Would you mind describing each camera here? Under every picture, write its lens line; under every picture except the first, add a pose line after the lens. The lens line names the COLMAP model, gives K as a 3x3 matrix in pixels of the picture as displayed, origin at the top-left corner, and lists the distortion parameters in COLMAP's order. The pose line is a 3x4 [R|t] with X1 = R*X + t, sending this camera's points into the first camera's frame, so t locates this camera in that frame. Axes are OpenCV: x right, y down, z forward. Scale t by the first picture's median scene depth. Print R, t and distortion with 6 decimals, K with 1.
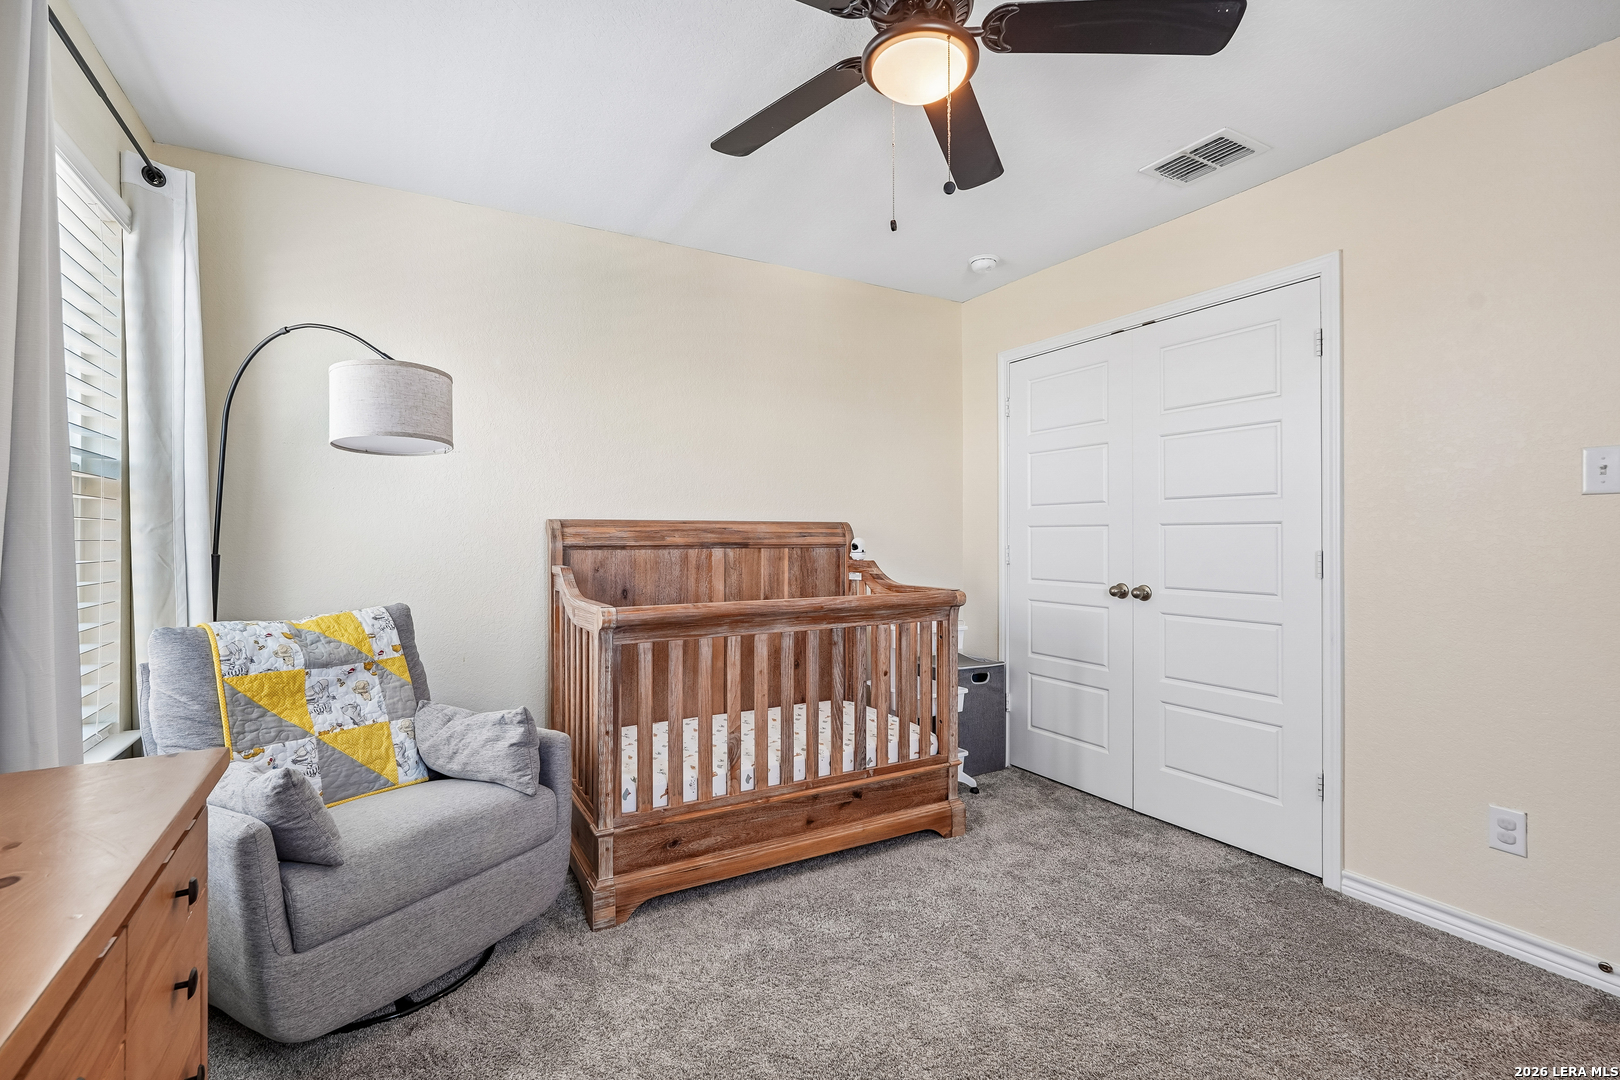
lens RADIAL K [[729.2, 0, 803.9], [0, 729.2, 538.3], [0, 0, 1]] dist [-0.015280, 0.007890]
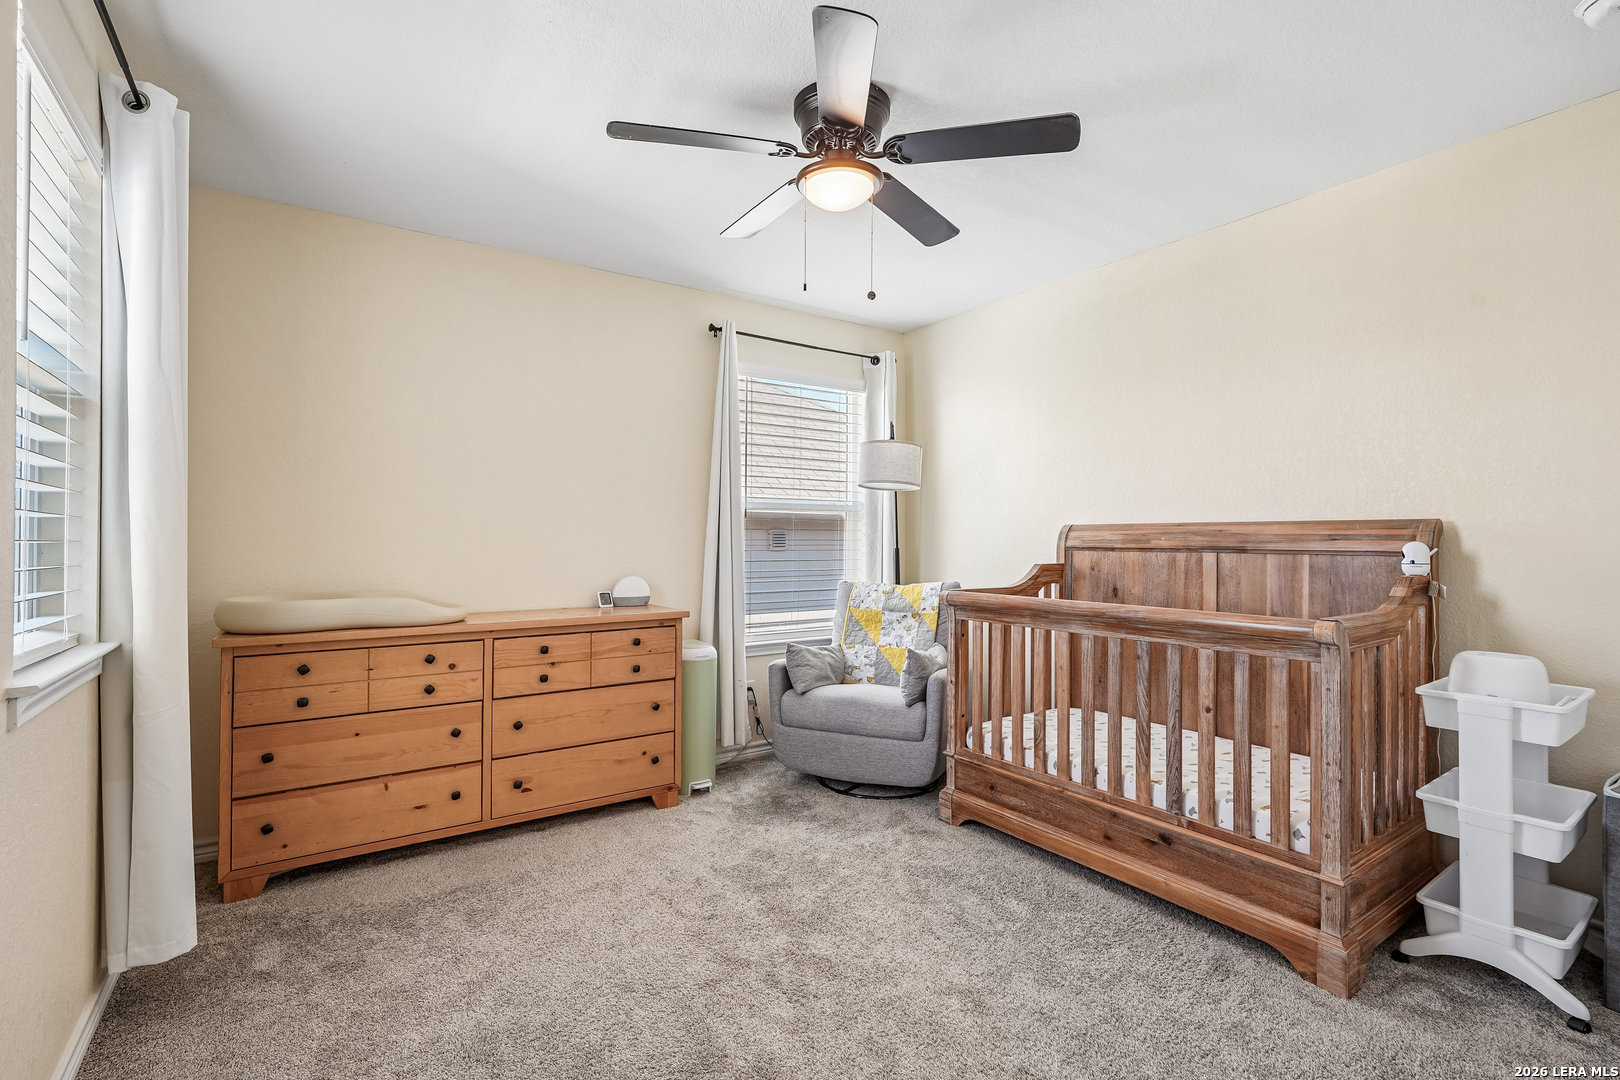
lens RADIAL K [[729.2, 0, 806.0], [0, 729.2, 535.8], [0, 0, 1]] dist [-0.015280, 0.007890]
pose [[0.093577, -0.003103, -0.995607, 0.875115], [-0.005462, 0.999978, -0.003630, -0.001273], [0.995597, 0.005778, 0.093558, 0.486825]]
